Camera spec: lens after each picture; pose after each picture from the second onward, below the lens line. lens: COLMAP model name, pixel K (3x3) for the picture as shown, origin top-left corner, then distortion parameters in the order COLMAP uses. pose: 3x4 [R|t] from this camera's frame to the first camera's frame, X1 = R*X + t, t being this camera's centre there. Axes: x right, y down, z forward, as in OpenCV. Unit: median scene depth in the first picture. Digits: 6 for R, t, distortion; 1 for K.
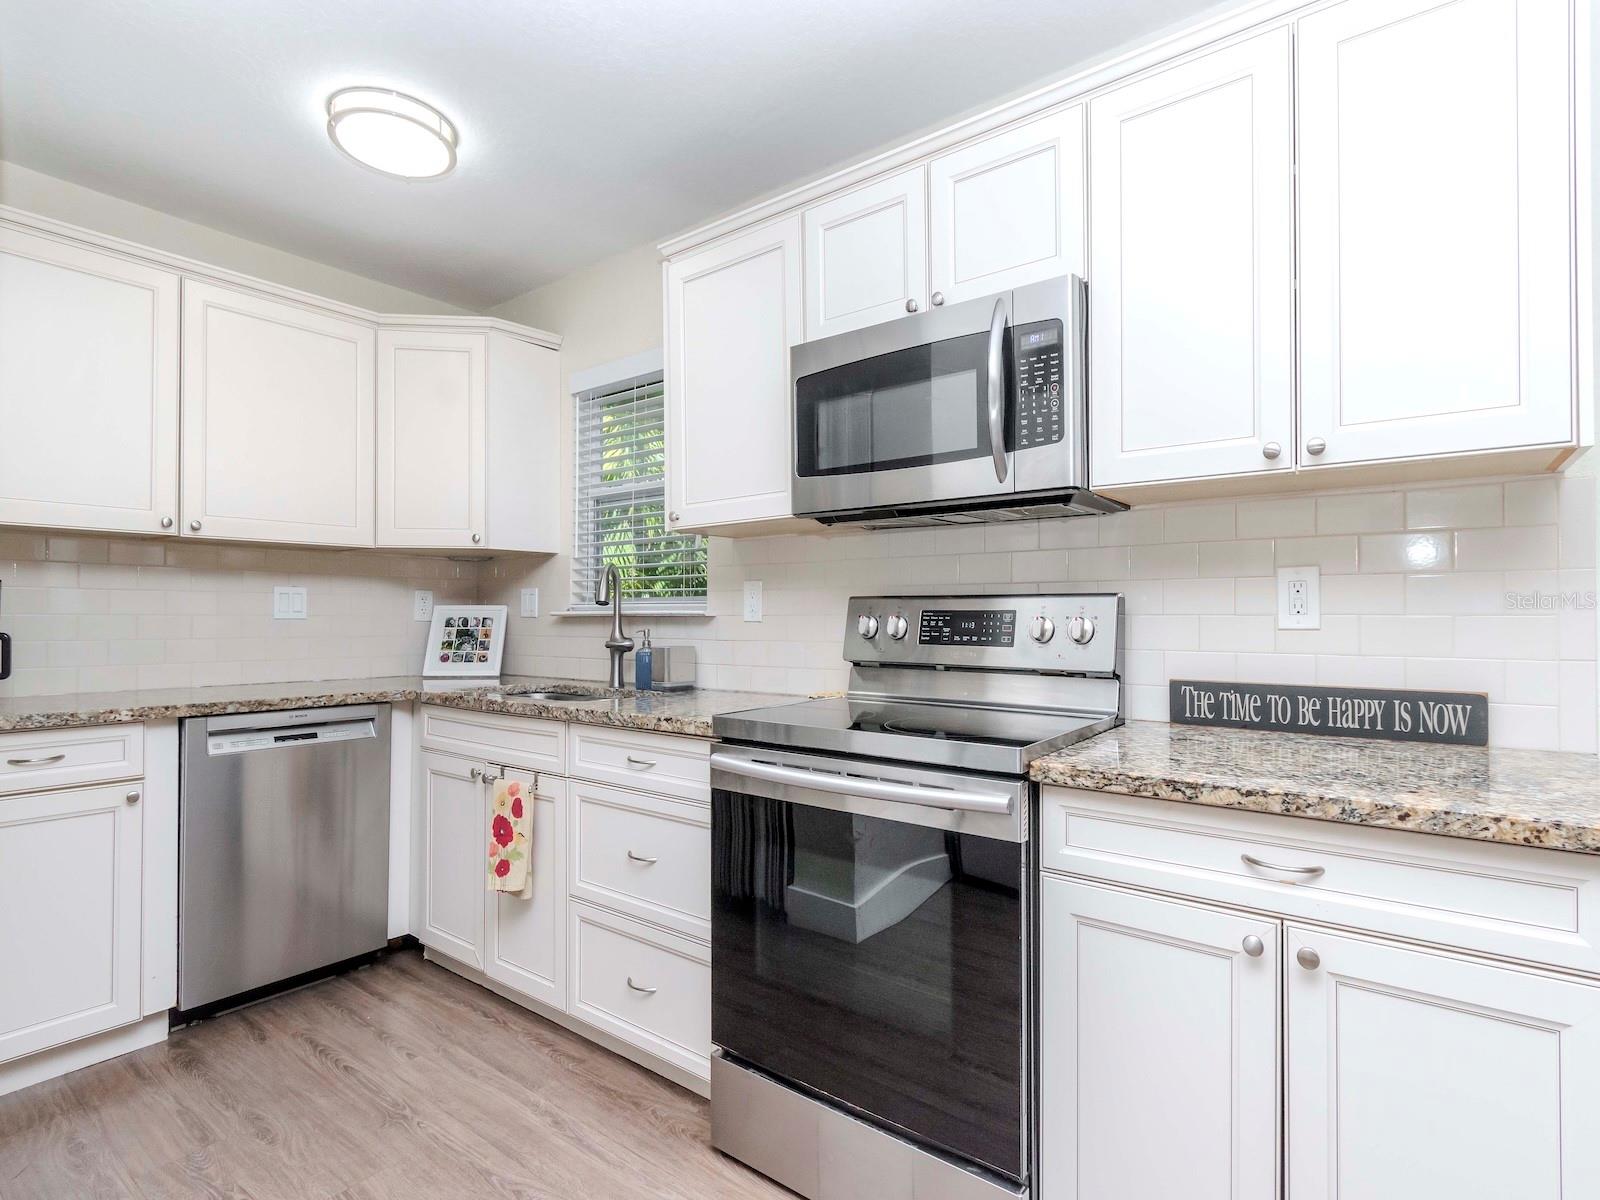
lens RADIAL K [[791.4, 0, 807.6], [0, 791.4, 604.4], [0, 0, 1]] dist [0.001050, 0.000183]
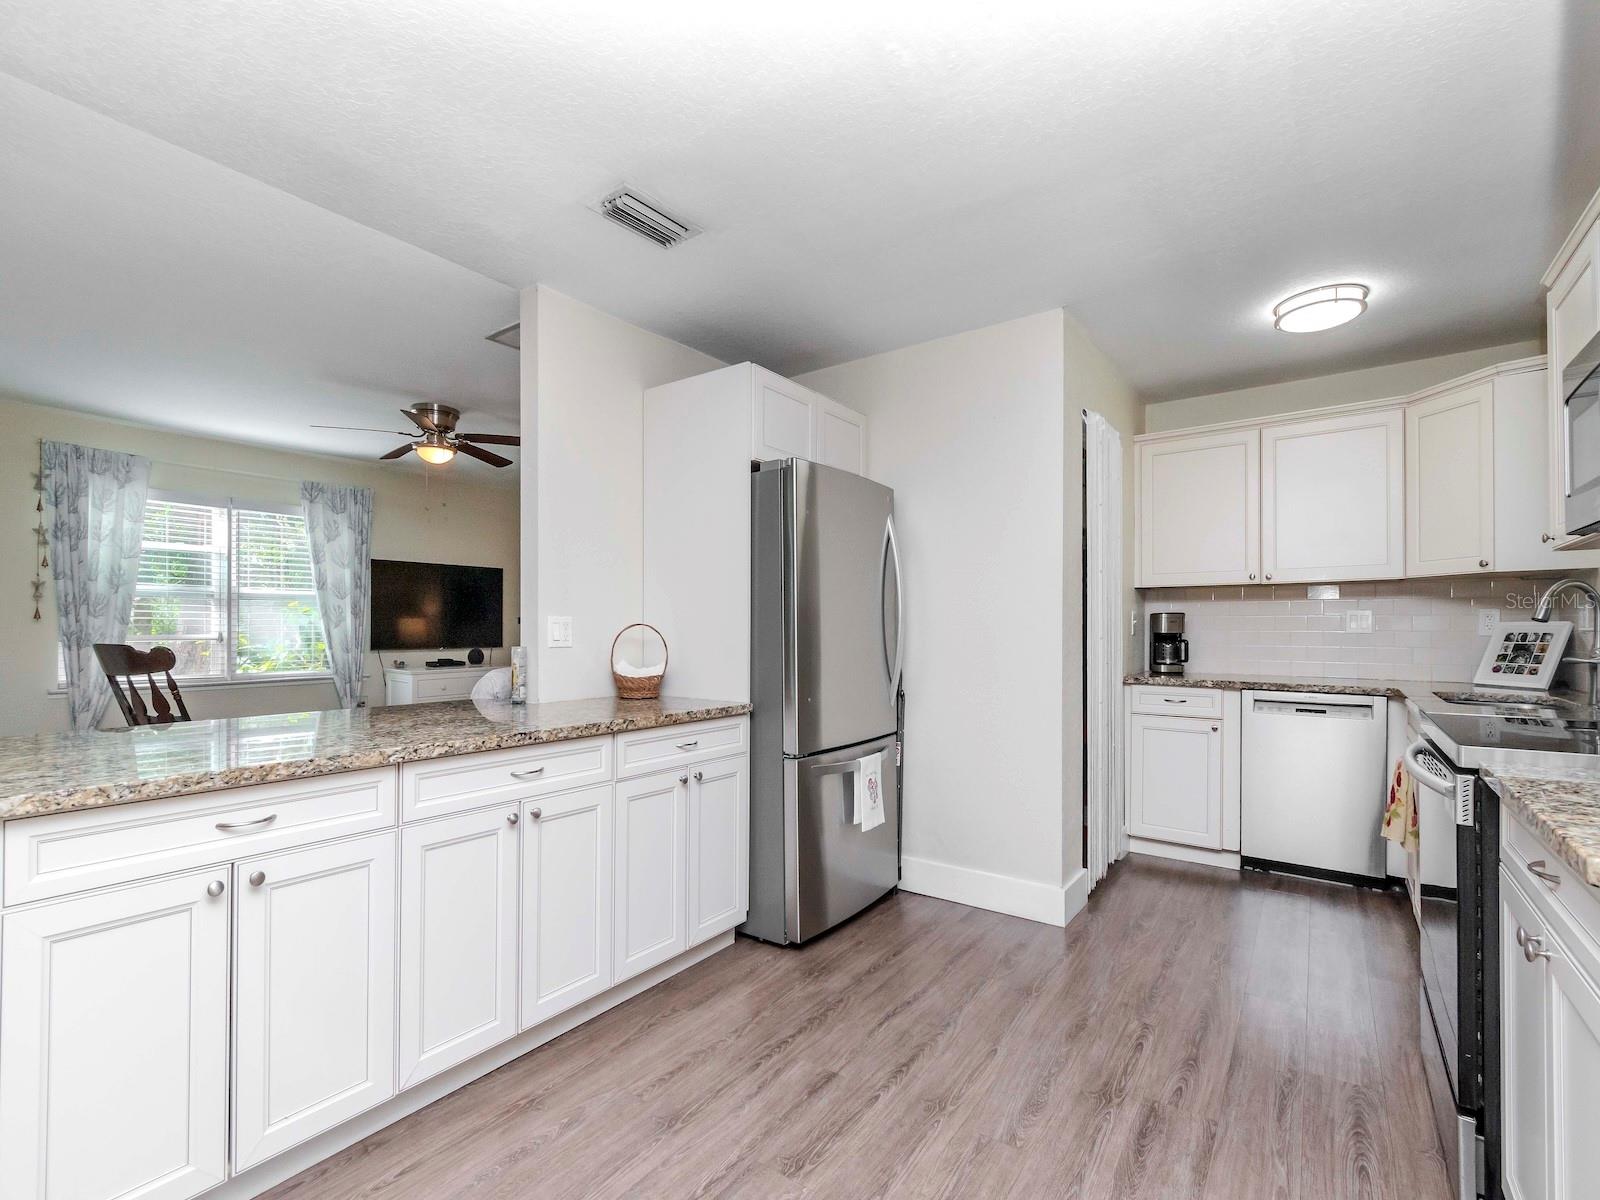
lens RADIAL K [[716.5, 0, 803.3], [0, 716.5, 628.1], [0, 0, 1]] dist [-0.003255, -0.000749]
pose [[0.014738, -0.000194, -0.999891, 0.653401], [0.014168, 0.999900, 0.000015, -0.004845], [0.999791, -0.014167, 0.014740, 0.004648]]
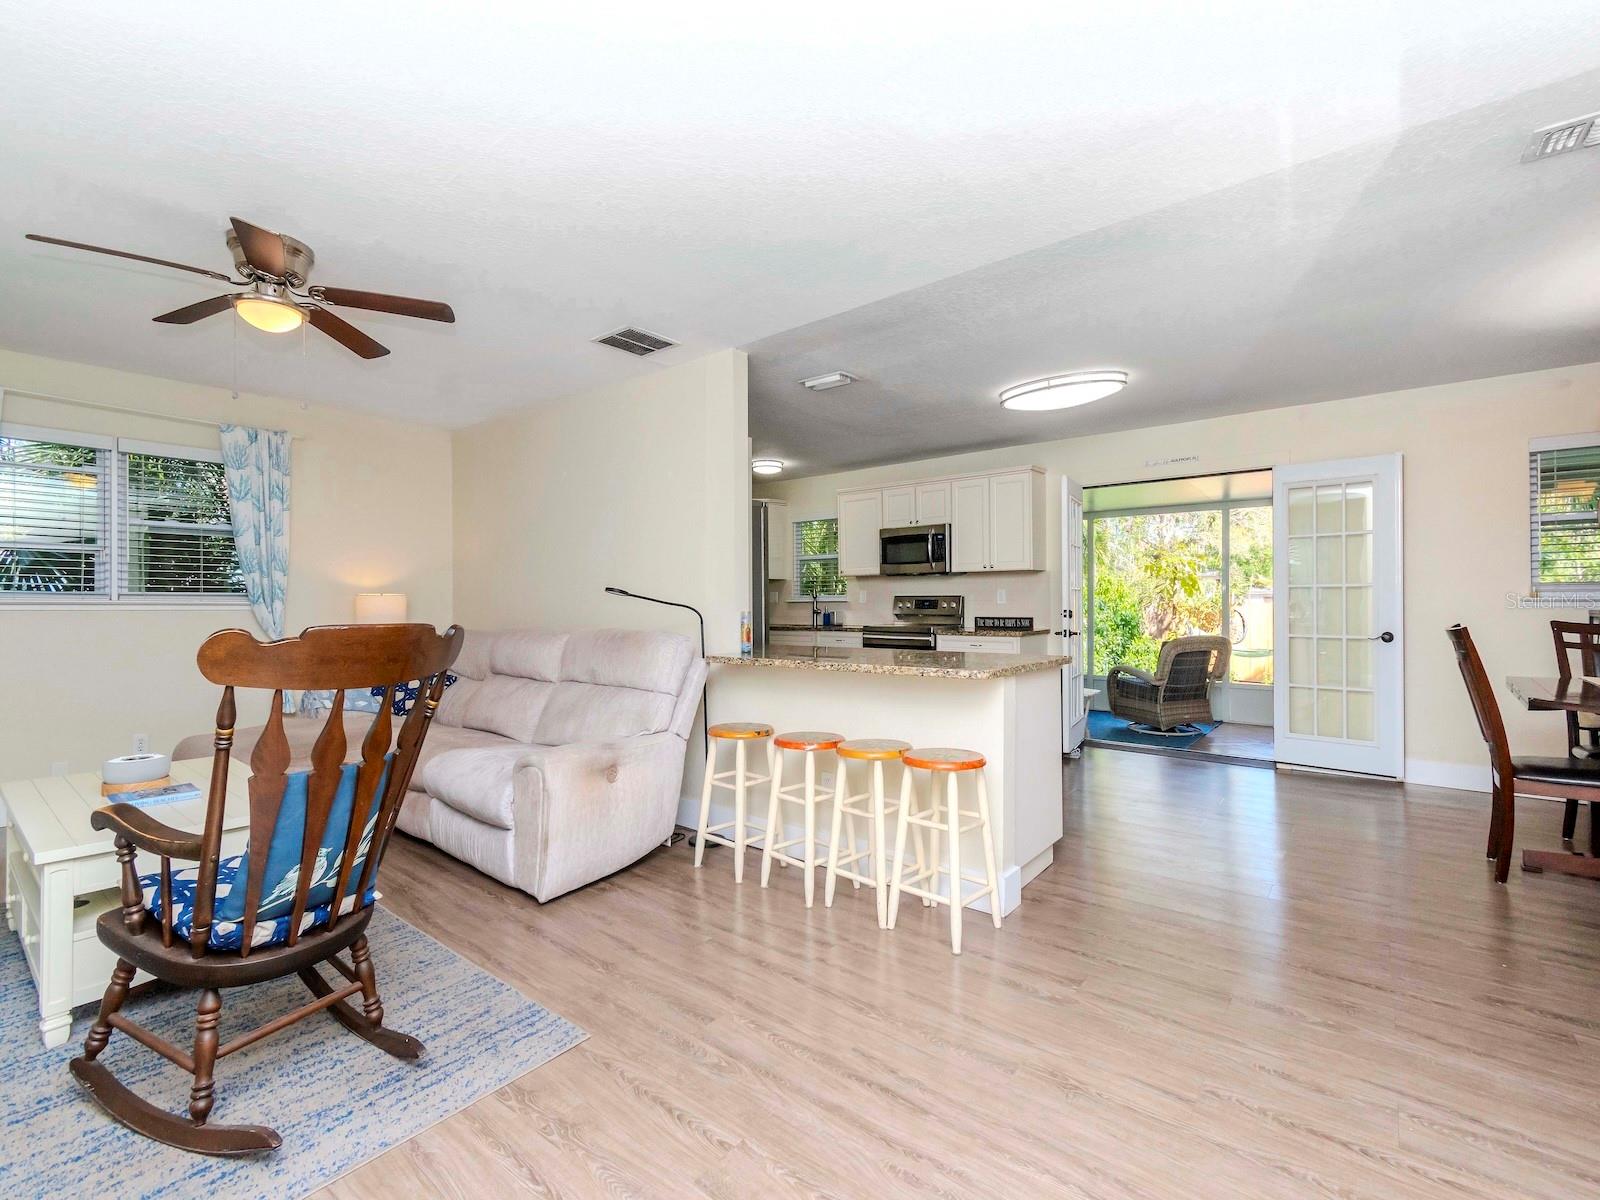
lens RADIAL K [[715.3, 0, 803.8], [0, 715.3, 598.7], [0, 0, 1]] dist [0.000434, -0.000024]
pose [[0.999240, -0.003552, -0.038827, -0.182781], [0.003933, 0.999945, 0.009746, -0.022175], [0.038790, -0.009891, 0.999198, -1.774073]]
